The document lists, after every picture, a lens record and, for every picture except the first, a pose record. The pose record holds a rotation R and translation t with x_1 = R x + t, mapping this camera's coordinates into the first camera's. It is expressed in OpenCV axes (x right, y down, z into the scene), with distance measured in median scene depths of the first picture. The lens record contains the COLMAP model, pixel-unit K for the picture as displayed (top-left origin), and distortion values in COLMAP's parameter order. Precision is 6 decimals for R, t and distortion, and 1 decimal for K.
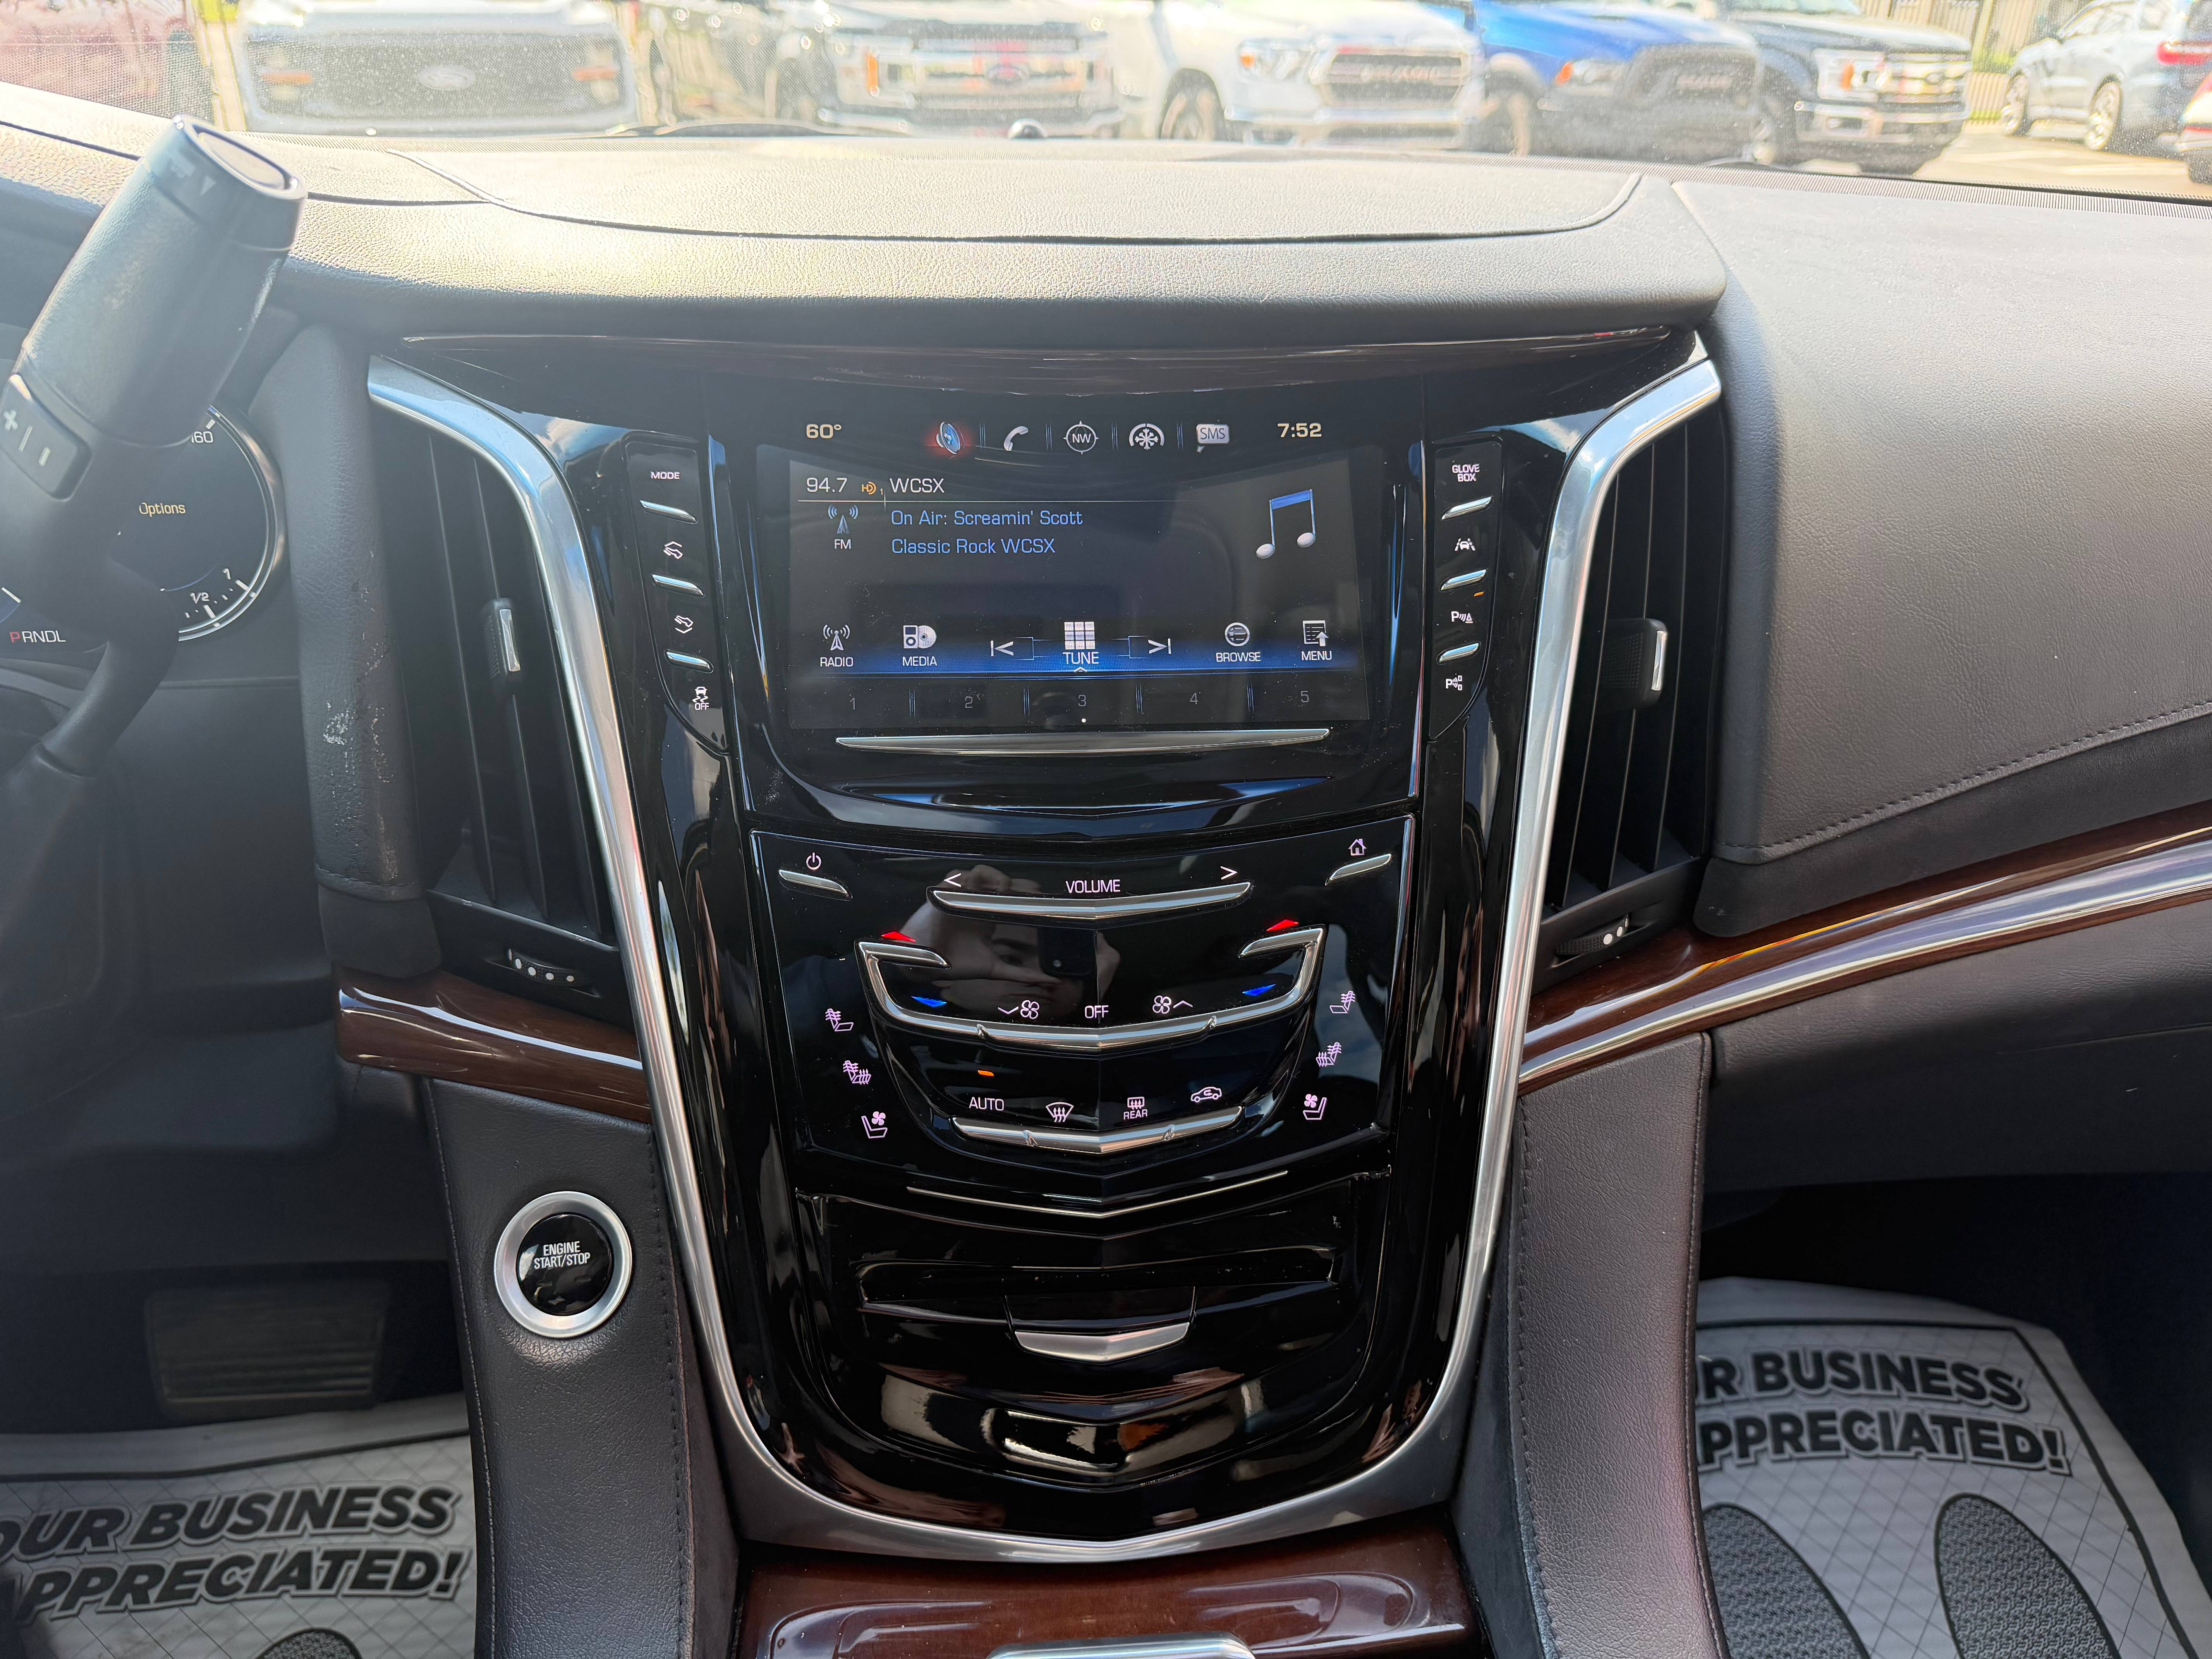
lens RADIAL K [[1537.9, 0, 1106.0], [0, 1537.9, 829.5], [0, 0, 1]] dist [0.110877, -0.149918]
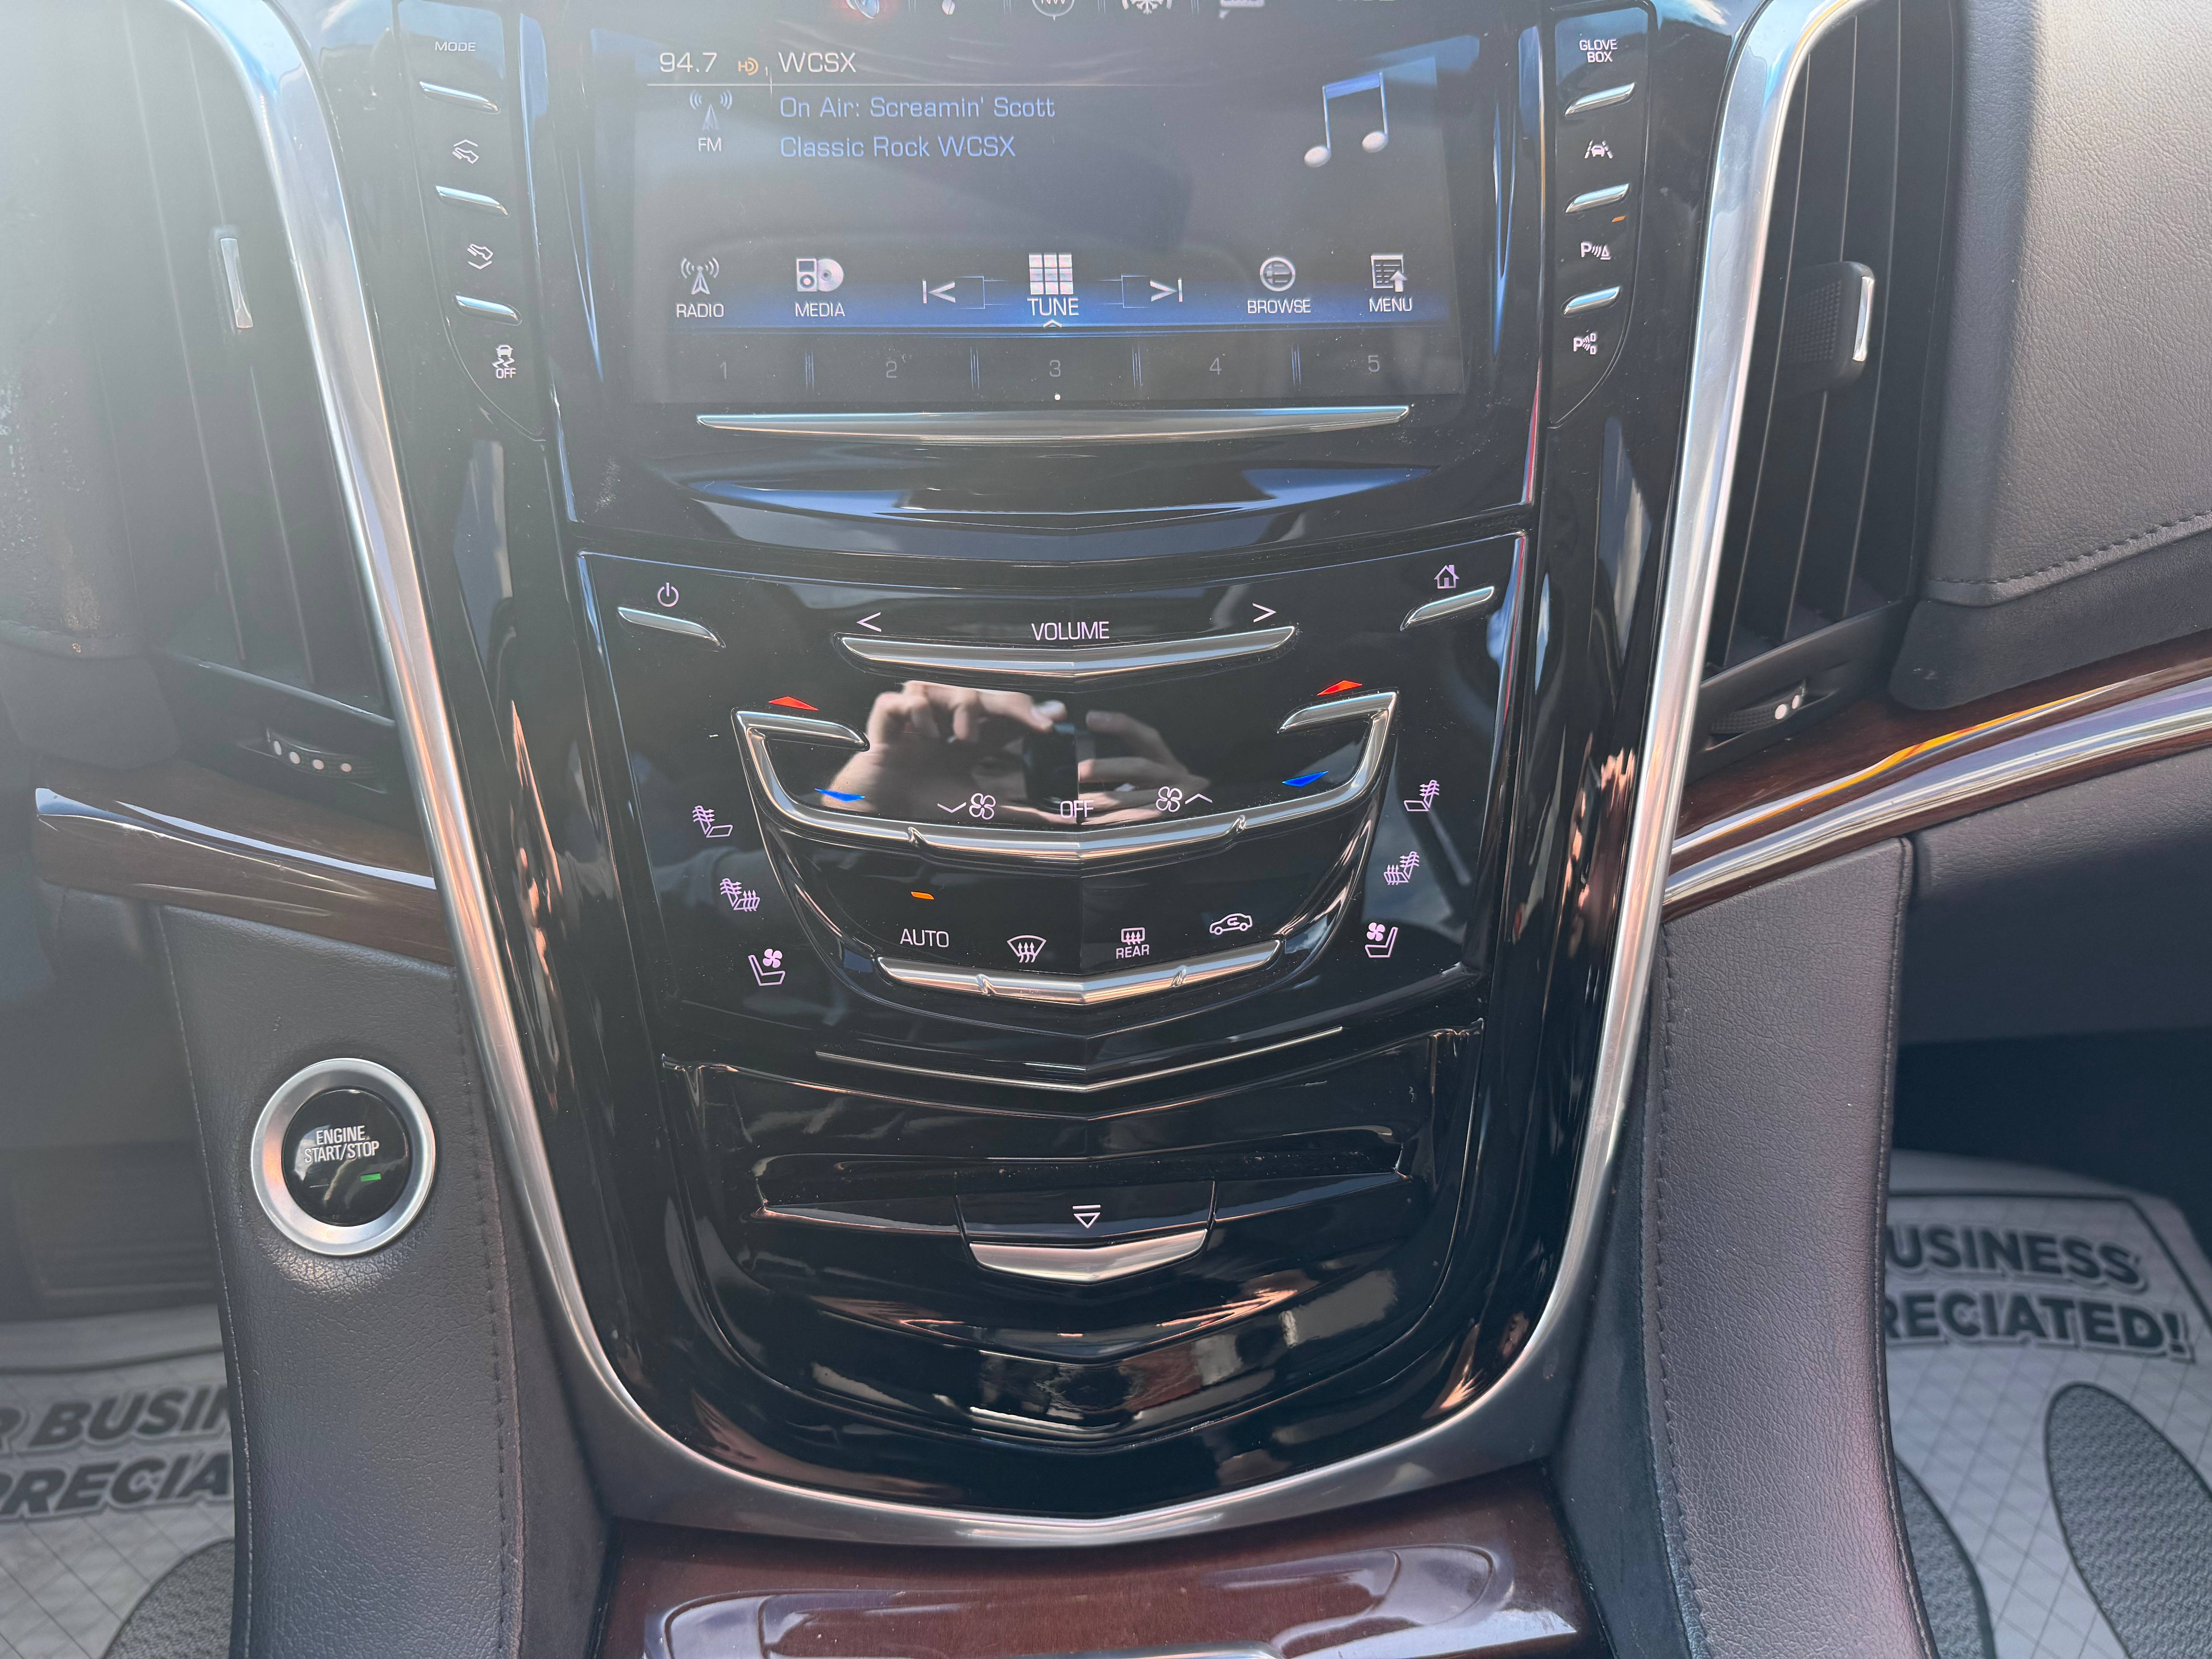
lens RADIAL K [[1620.3, 0, 1130.5], [0, 1620.3, 834.0], [0, 0, 1]] dist [0.027137, -0.053408]
pose [[0.999967, -0.004480, 0.006760, 0.012413], [0.003845, 0.995827, 0.091177, 0.057895], [-0.007141, -0.091148, 0.995812, 0.241497]]
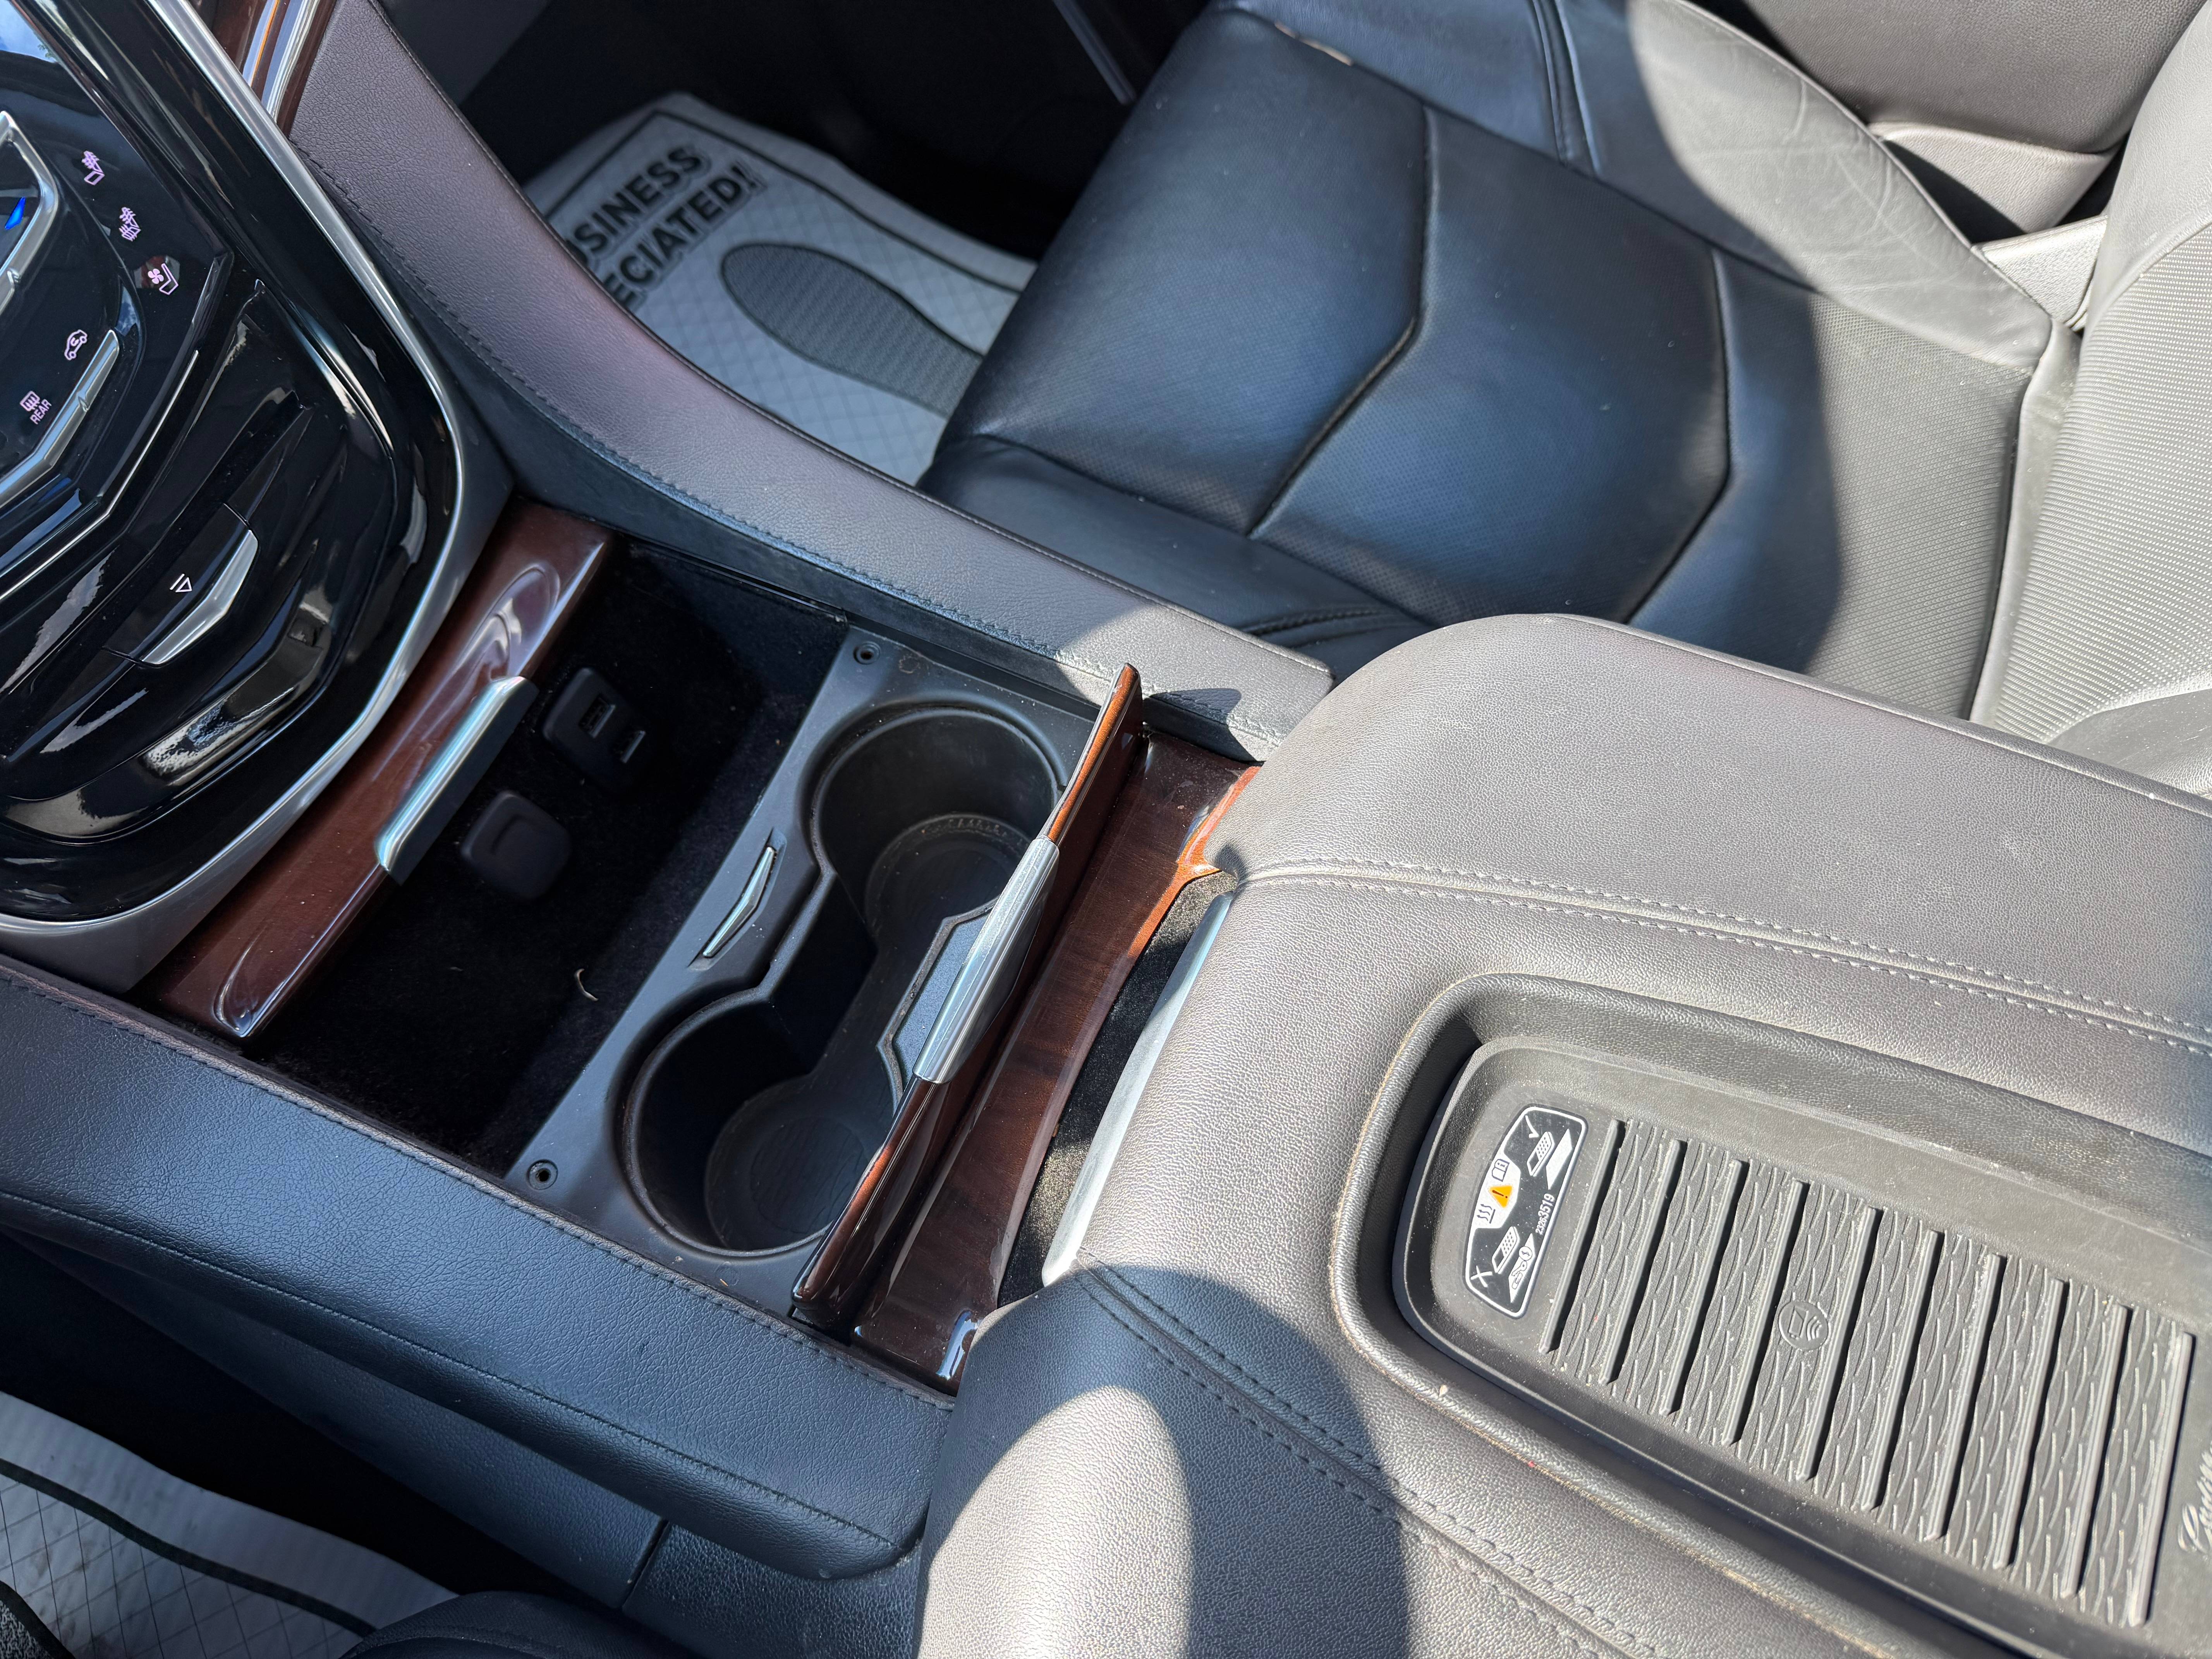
lens RADIAL K [[1582.4, 0, 1106.0], [0, 1582.4, 829.5], [0, 0, 1]] dist [-0.001446, -0.017822]
pose [[0.486525, -0.795007, 0.362294, -0.198949], [0.442327, 0.581752, 0.682577, -0.030462], [-0.753419, -0.171839, 0.634690, -0.123237]]
